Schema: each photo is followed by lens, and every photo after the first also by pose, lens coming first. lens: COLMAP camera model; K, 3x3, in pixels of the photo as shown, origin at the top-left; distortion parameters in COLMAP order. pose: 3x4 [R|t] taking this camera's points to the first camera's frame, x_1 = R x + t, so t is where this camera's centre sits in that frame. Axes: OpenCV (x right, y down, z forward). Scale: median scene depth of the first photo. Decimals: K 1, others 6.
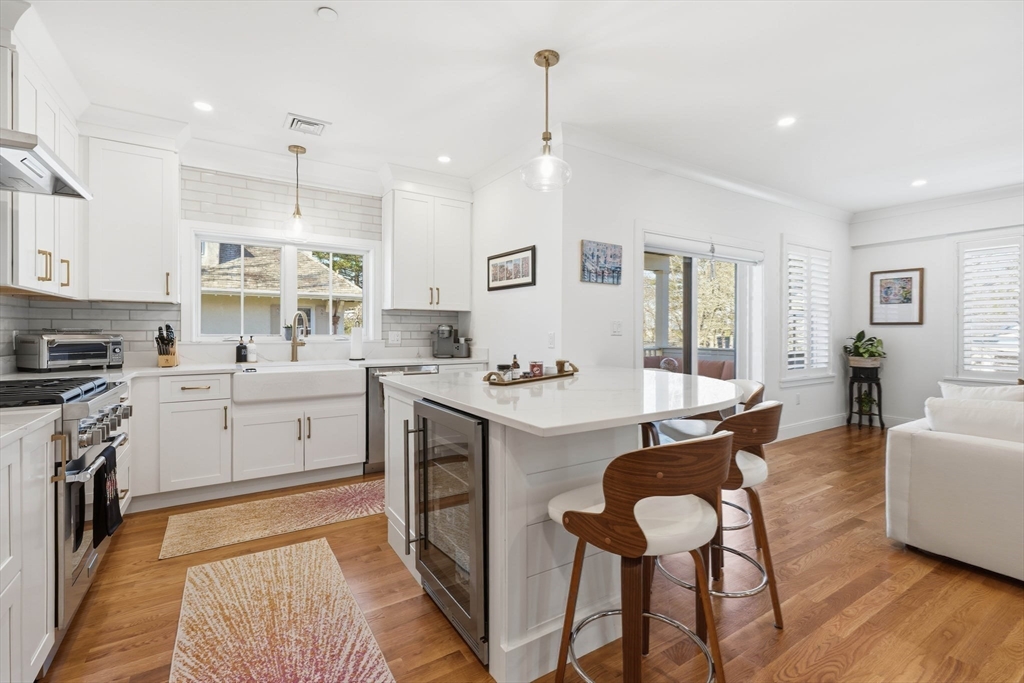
lens RADIAL K [[455.8, 0, 516.1], [0, 455.8, 332.7], [0, 0, 1]] dist [0.001339, -0.000538]
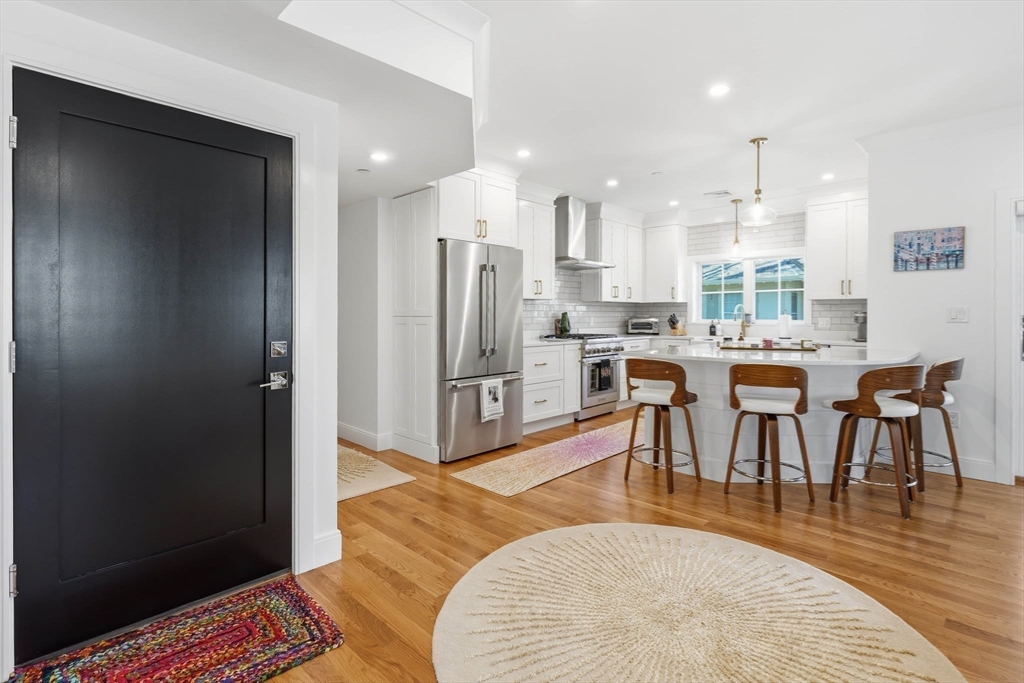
lens RADIAL K [[481.4, 0, 528.4], [0, 481.4, 315.0], [0, 0, 1]] dist [0.001888, 0.000475]
pose [[0.248058, -0.001343, -0.968744, 1.021214], [-0.003012, 0.999993, -0.002157, -0.005683], [0.968741, 0.003453, 0.248052, -0.108638]]
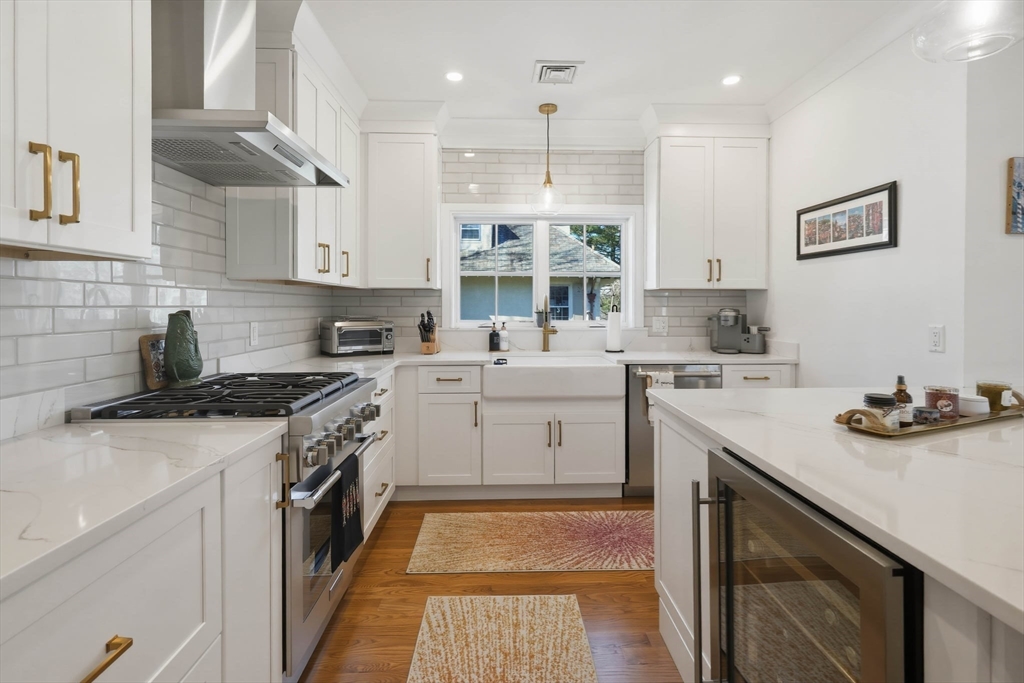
lens RADIAL K [[481.4, 0, 513.7], [0, 481.4, 307.0], [0, 0, 1]] dist [0.001888, 0.000475]
pose [[0.858175, -0.002025, -0.513353, -0.070788], [0.000061, 0.999993, -0.003843, -0.021704], [0.513357, 0.003267, 0.858169, 0.193827]]
